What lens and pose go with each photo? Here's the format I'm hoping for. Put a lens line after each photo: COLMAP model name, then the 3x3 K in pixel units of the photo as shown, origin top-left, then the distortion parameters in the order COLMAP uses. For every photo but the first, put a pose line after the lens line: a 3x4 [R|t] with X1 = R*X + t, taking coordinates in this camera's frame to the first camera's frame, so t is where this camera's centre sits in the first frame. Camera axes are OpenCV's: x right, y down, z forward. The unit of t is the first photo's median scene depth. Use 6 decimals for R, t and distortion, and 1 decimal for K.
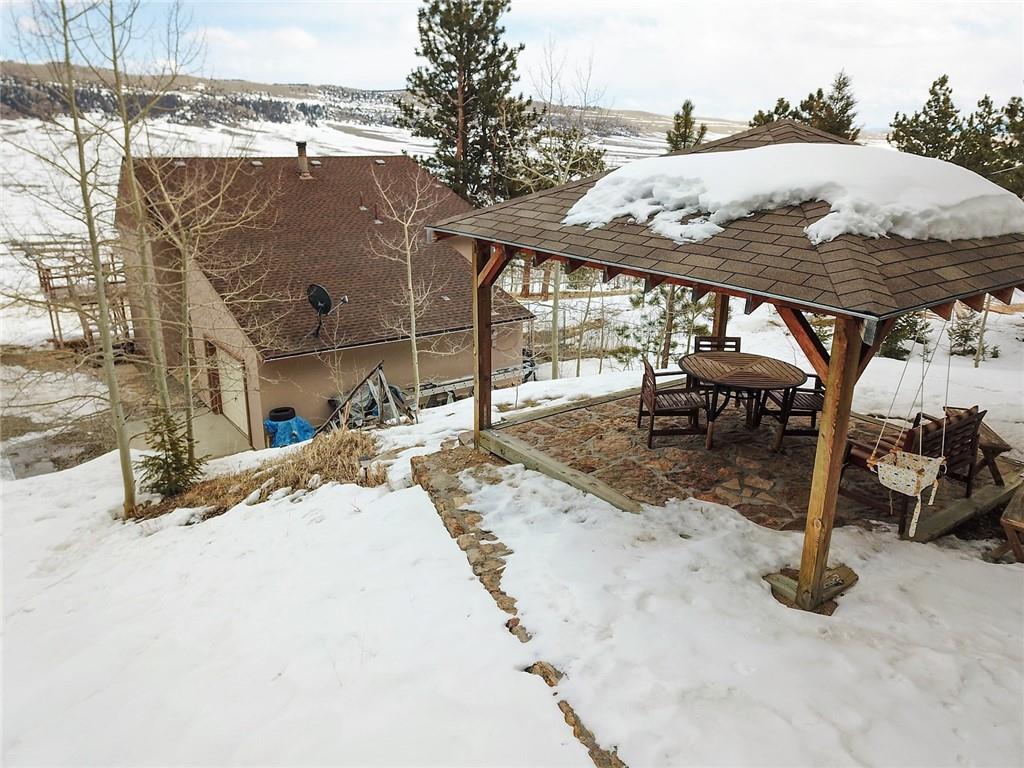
lens RADIAL K [[771.6, 0, 512.0], [0, 771.6, 384.0], [0, 0, 1]] dist [0.006272, 0.004075]
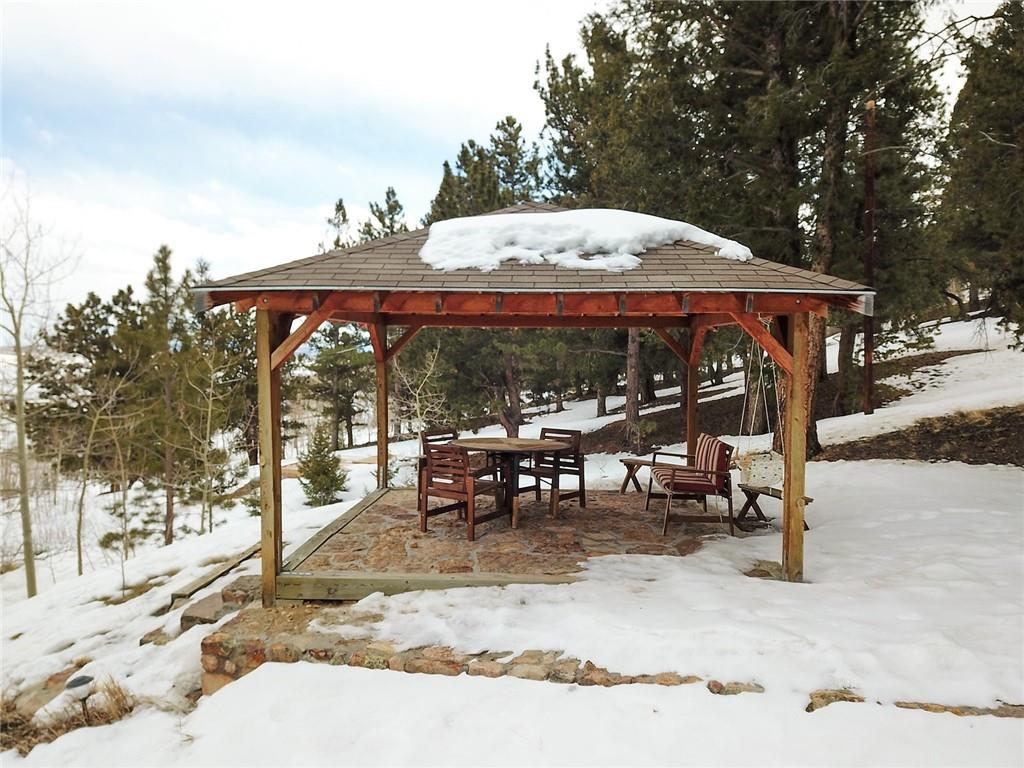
lens RADIAL K [[771.6, 0, 512.0], [0, 771.6, 384.0], [0, 0, 1]] dist [0.006272, 0.004075]
pose [[0.636947, -0.050459, 0.769254, -0.525005], [0.247794, 0.958303, -0.142315, 0.054169], [-0.729998, 0.281264, 0.622892, 0.418253]]
